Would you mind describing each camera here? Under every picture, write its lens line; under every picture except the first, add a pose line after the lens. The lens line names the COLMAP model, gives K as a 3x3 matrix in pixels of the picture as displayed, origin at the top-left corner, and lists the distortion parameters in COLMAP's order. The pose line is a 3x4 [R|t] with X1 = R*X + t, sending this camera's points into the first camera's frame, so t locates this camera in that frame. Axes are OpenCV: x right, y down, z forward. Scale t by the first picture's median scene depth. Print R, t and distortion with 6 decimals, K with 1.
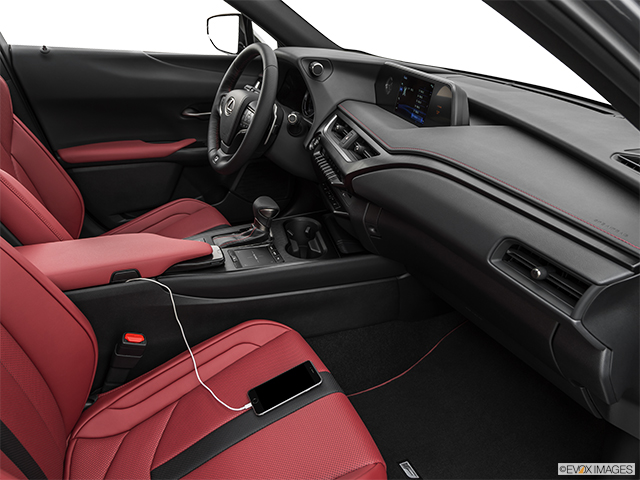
lens RADIAL K [[488.2, 0, 320.0], [0, 488.2, 240.0], [0, 0, 1]] dist [0.002849, 0.001386]
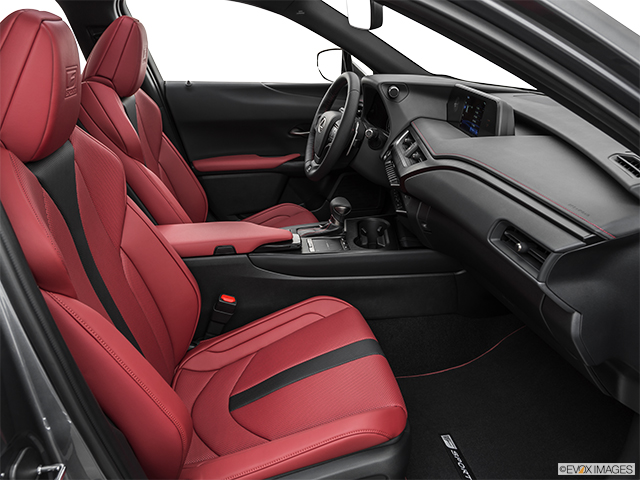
lens RADIAL K [[488.2, 0, 320.0], [0, 488.2, 240.0], [0, 0, 1]] dist [0.002849, 0.001386]
pose [[0.966540, 0.048152, -0.251956, 0.146308], [-0.061475, 0.997081, -0.045274, 0.074240], [0.249041, 0.059248, 0.966679, -0.169312]]
